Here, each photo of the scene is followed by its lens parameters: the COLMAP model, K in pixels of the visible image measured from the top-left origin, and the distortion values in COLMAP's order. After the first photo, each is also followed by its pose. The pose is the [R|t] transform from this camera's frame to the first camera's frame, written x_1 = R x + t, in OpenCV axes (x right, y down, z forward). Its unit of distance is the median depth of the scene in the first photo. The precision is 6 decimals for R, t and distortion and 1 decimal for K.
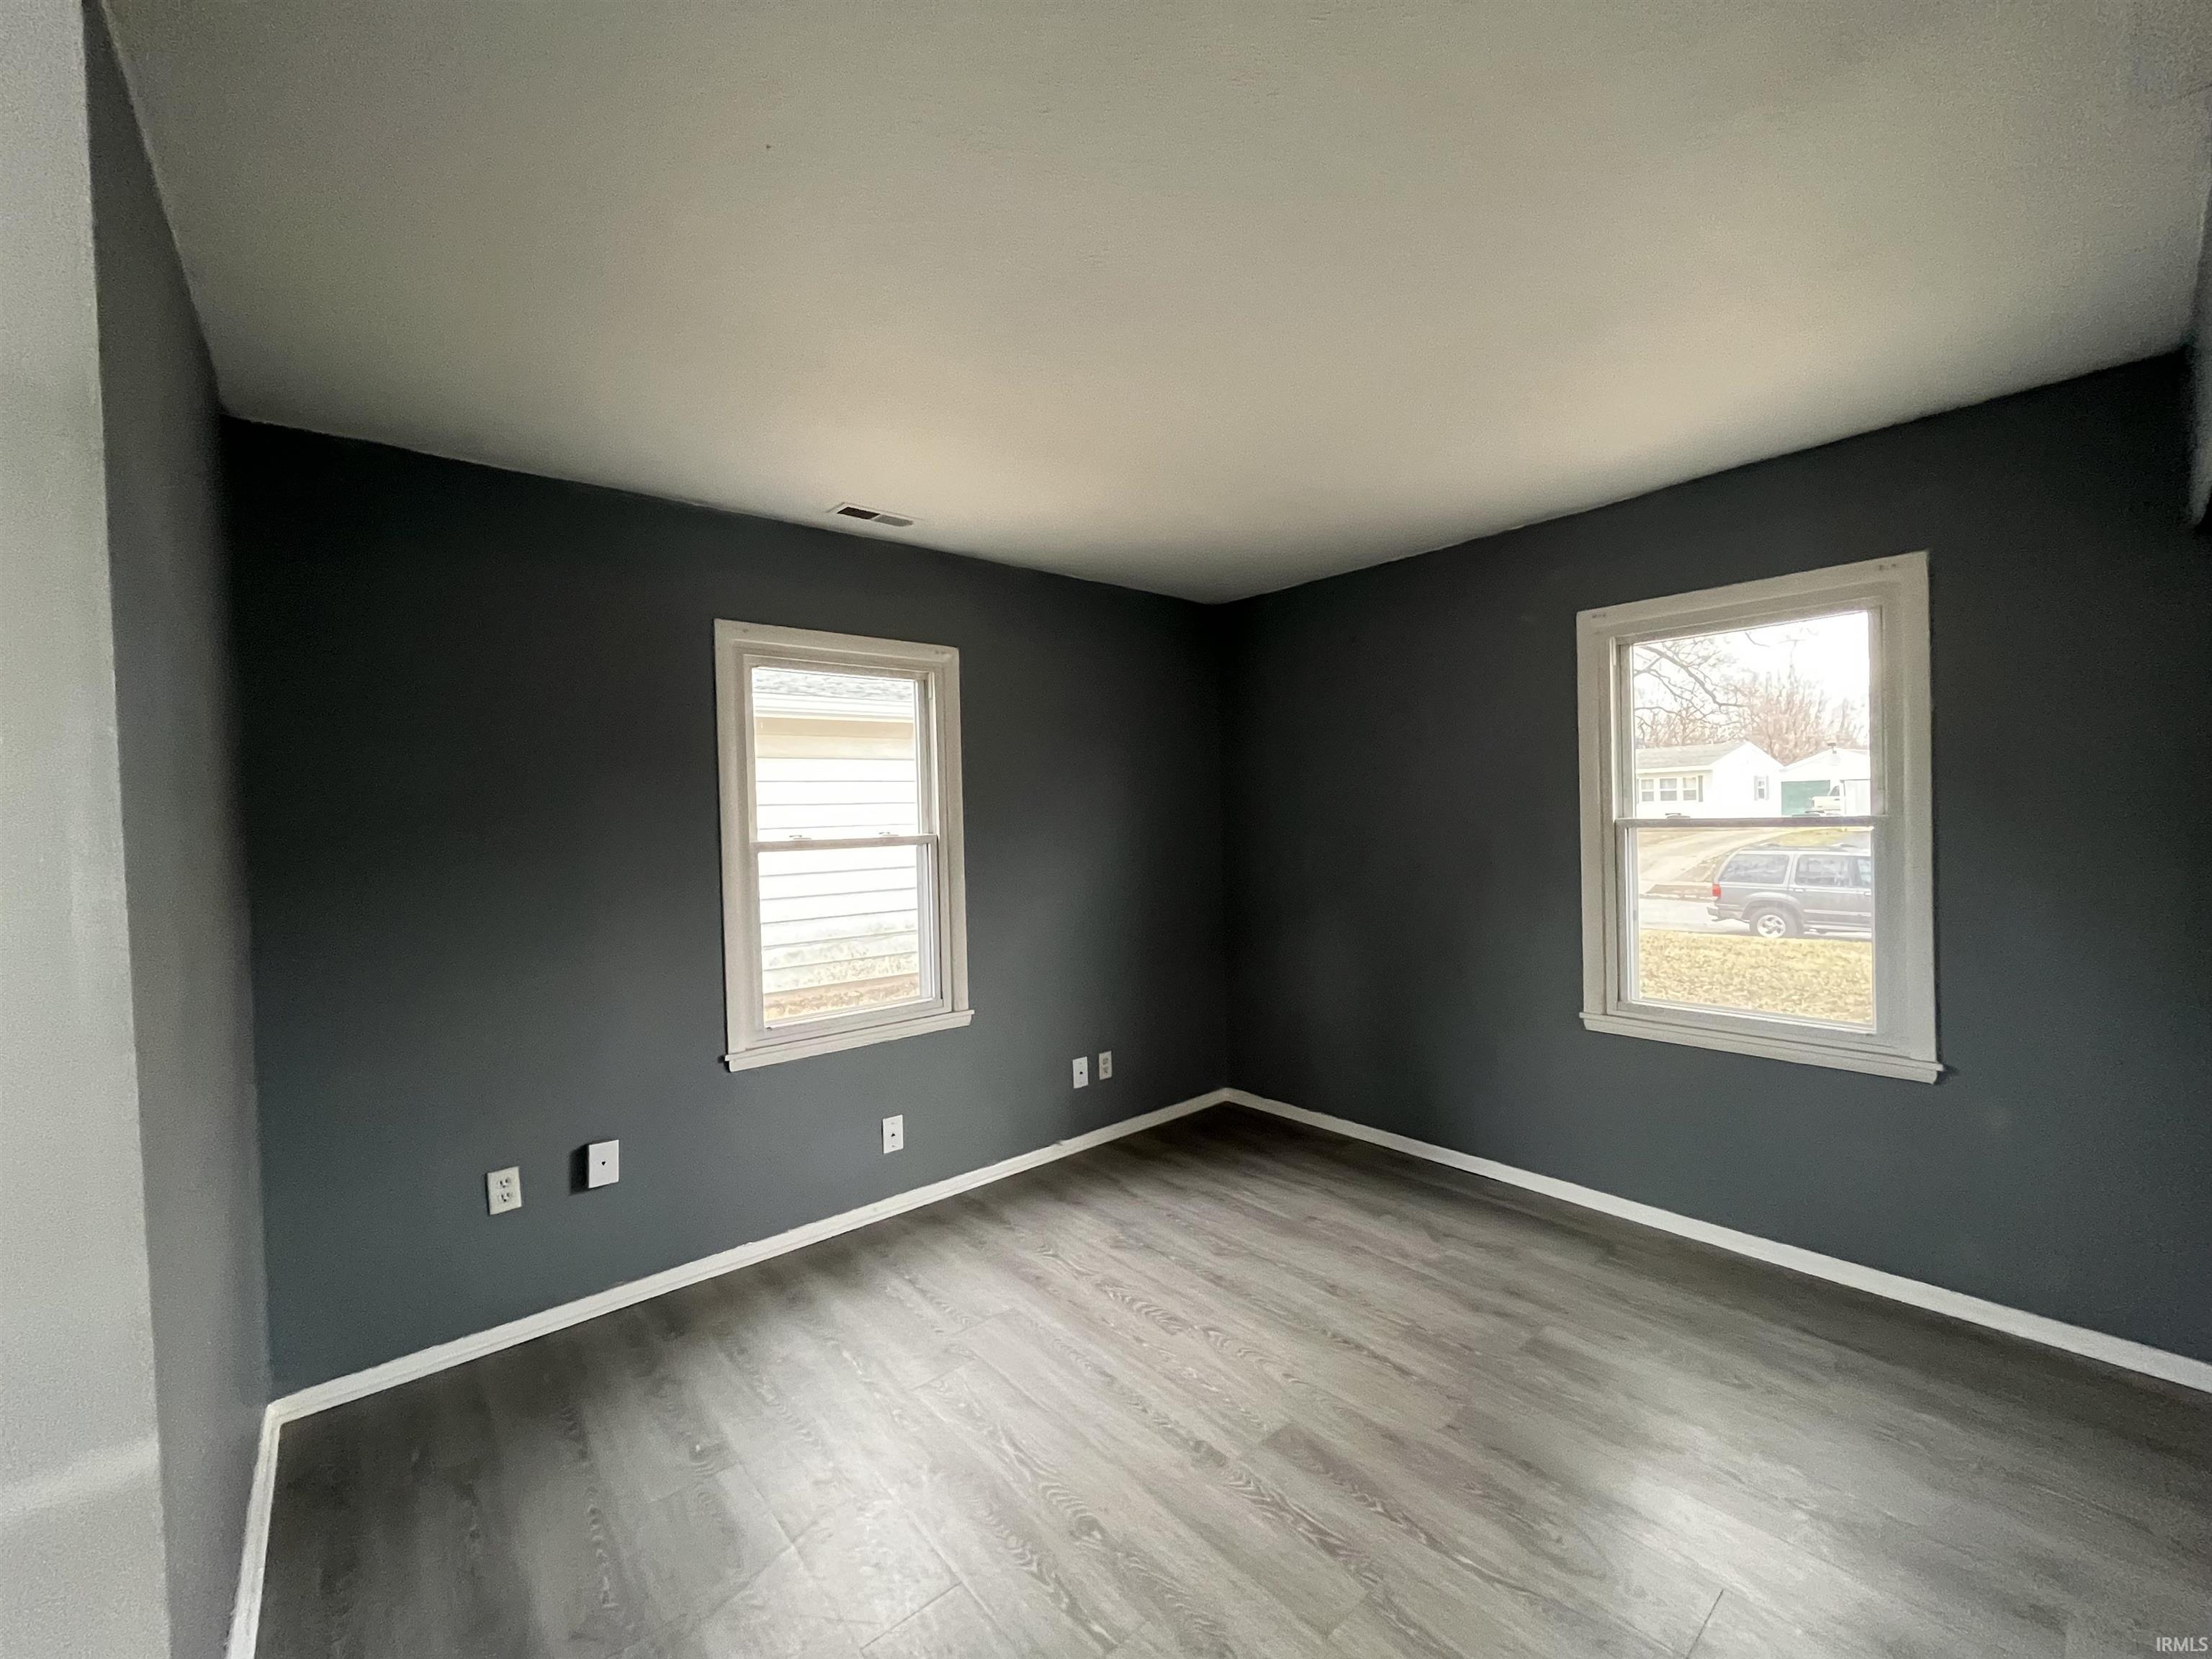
lens RADIAL K [[888.4, 0, 1099.0], [0, 888.4, 839.9], [0, 0, 1]] dist [0.001405, 0.000085]
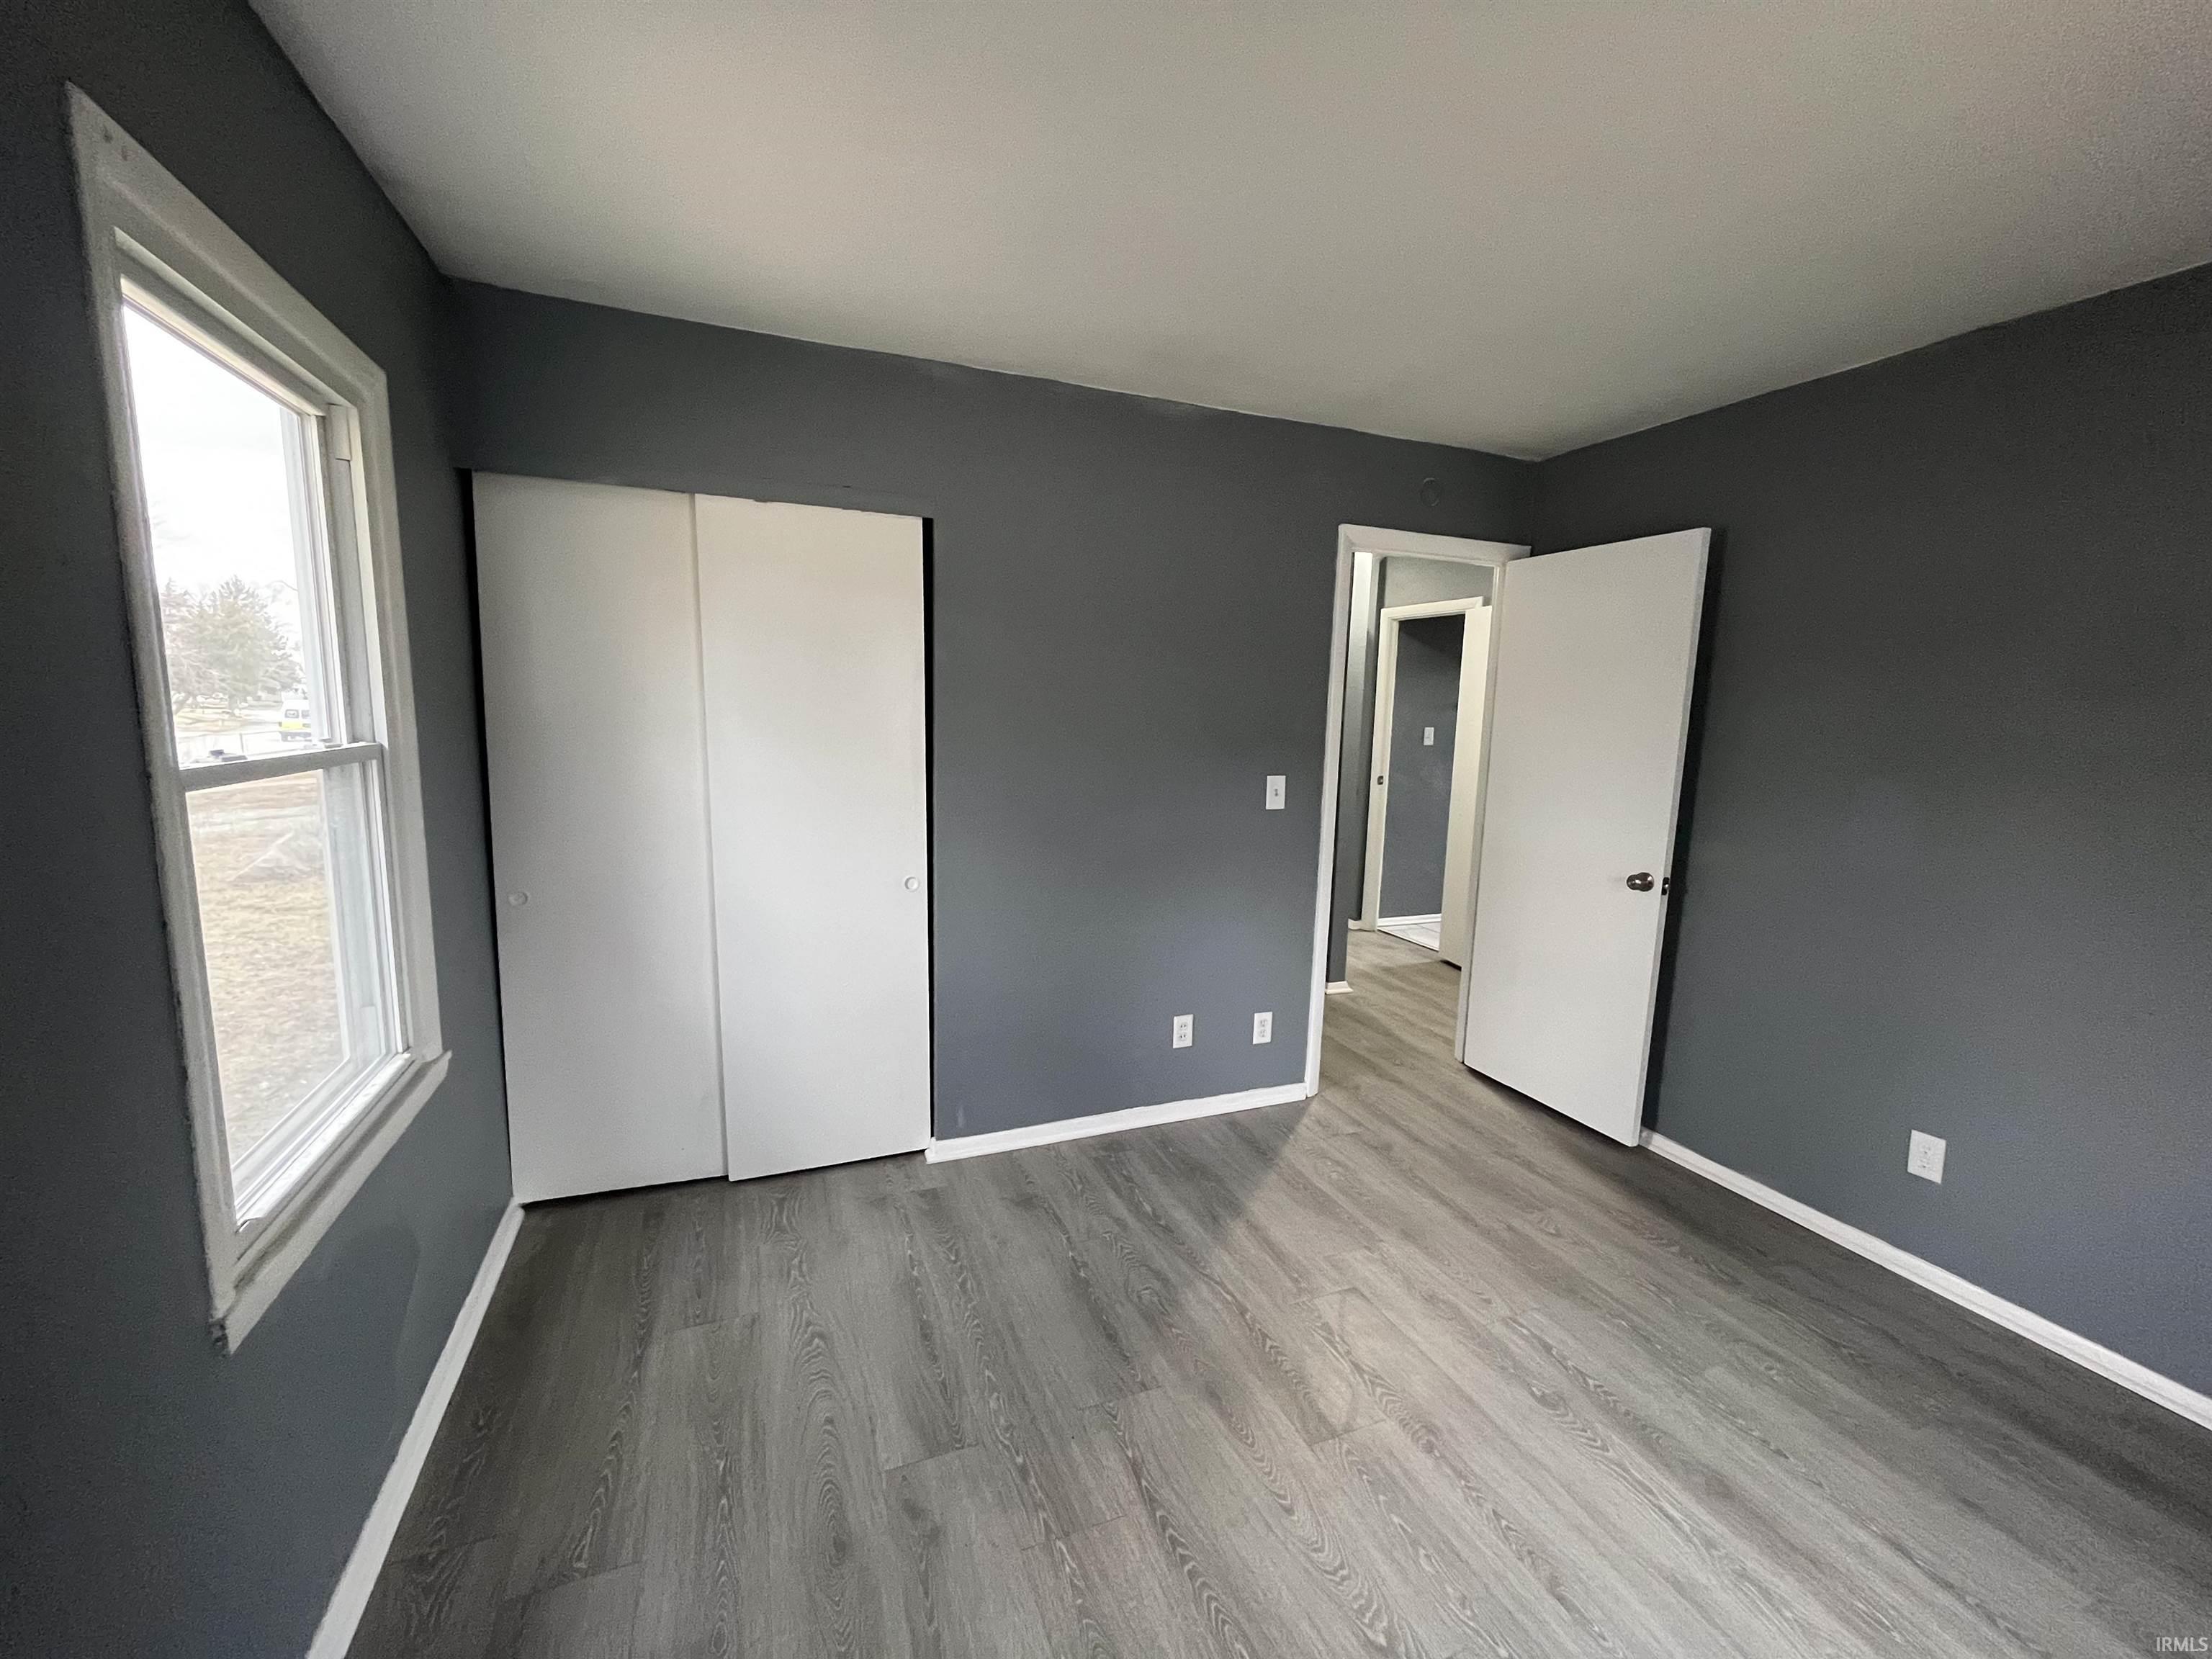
lens RADIAL K [[888.4, 0, 1106.6], [0, 888.4, 828.0], [0, 0, 1]] dist [0.001405, 0.000085]
pose [[-0.950534, -0.033554, 0.308804, 0.070430], [0.013641, 0.988680, 0.149417, -0.030117], [-0.310322, 0.146238, -0.939316, 0.790610]]
